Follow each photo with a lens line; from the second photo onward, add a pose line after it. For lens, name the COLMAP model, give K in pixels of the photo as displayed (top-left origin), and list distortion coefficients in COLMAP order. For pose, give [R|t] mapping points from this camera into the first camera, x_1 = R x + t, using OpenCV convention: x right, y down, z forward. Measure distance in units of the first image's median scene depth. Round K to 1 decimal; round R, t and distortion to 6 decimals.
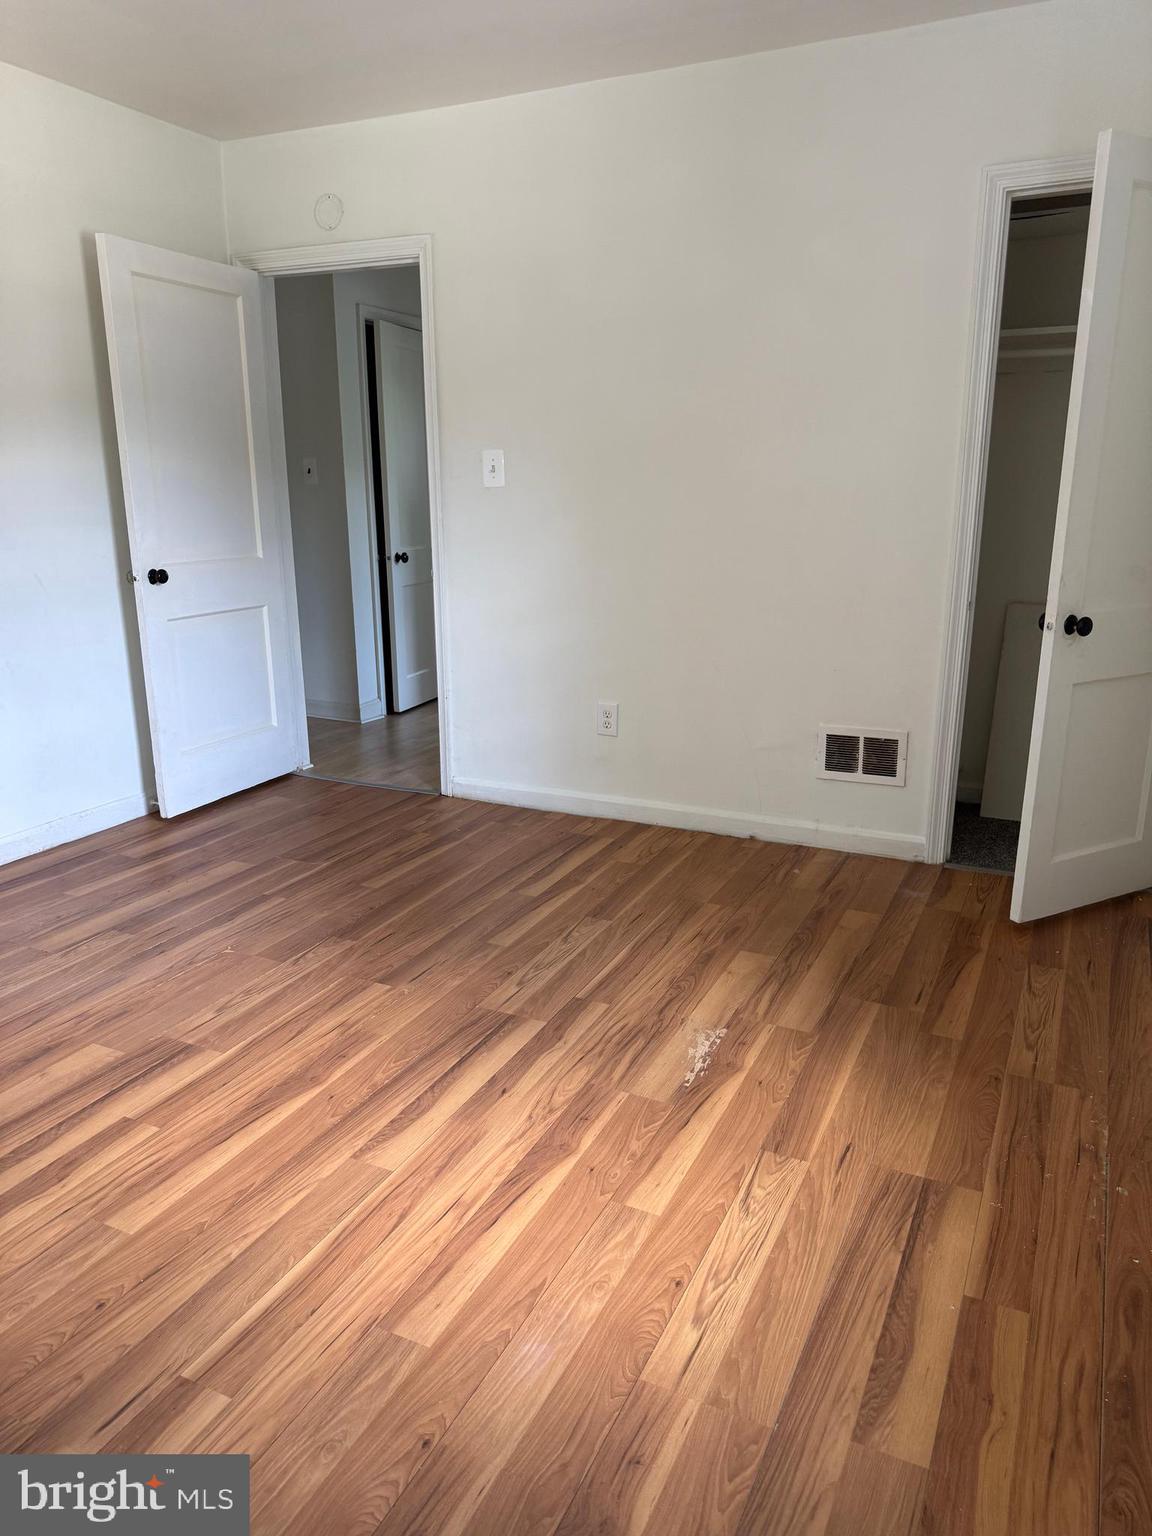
lens RADIAL K [[1084.2, 0, 585.9], [0, 1084.2, 765.7], [0, 0, 1]] dist [0.058779, -0.069199]
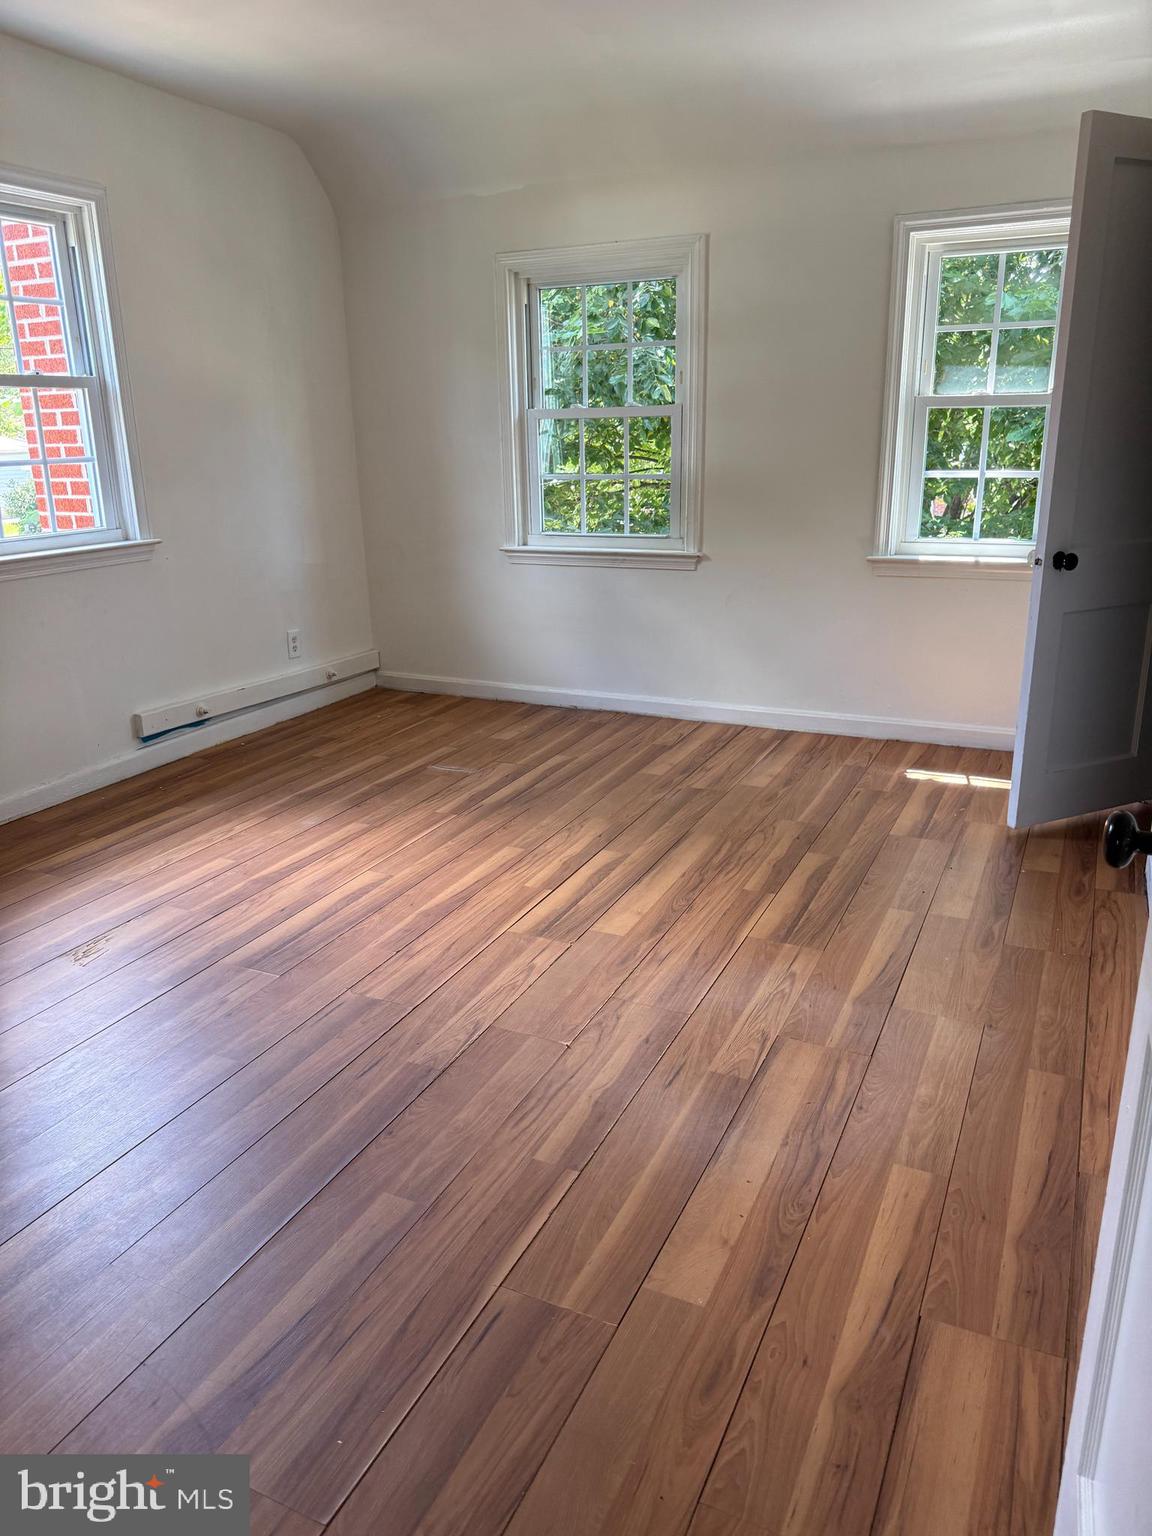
lens RADIAL K [[1084.2, 0, 572.7], [0, 1084.2, 767.2], [0, 0, 1]] dist [0.058779, -0.069199]
pose [[-0.999695, 0.019823, 0.014746, -0.318287], [0.024631, 0.846239, 0.532233, -0.386814], [-0.001928, 0.532434, -0.846469, 1.430593]]
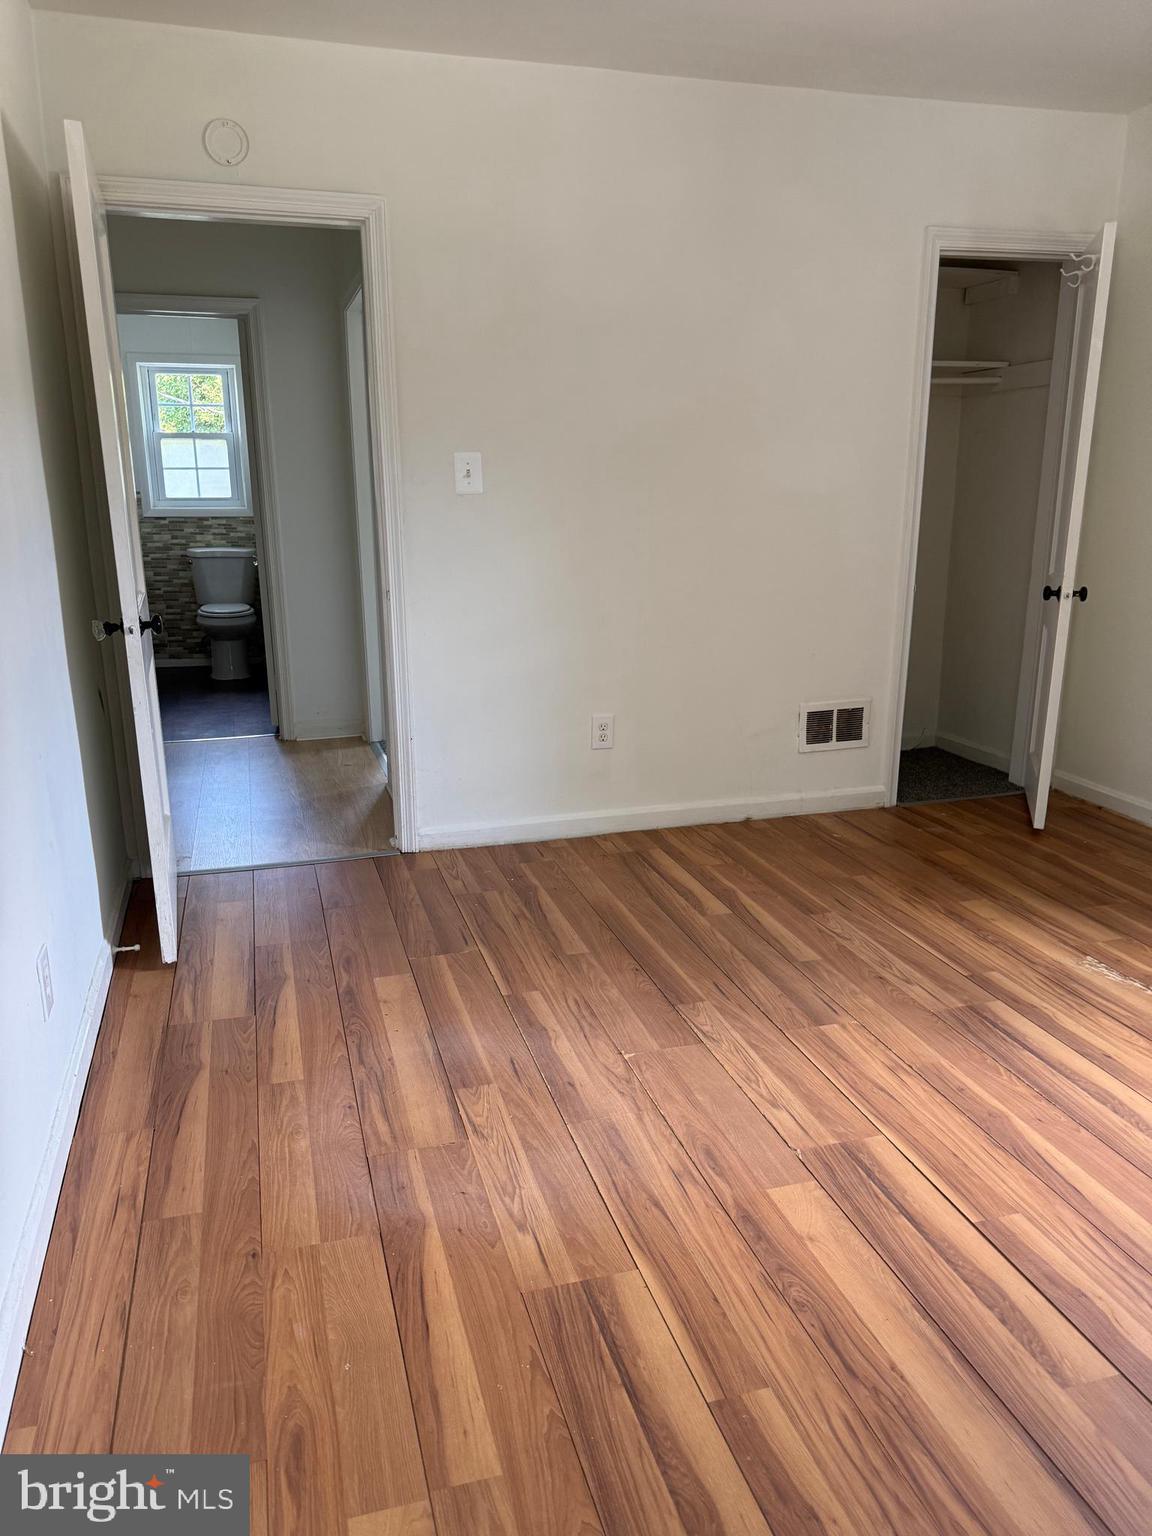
lens RADIAL K [[1084.2, 0, 565.7], [0, 1084.2, 767.5], [0, 0, 1]] dist [0.058779, -0.069199]
pose [[0.752829, -0.171291, 0.635537, -0.779786], [0.170512, 0.983336, 0.063050, -0.097714], [-0.635747, 0.060900, 0.769491, 0.346284]]
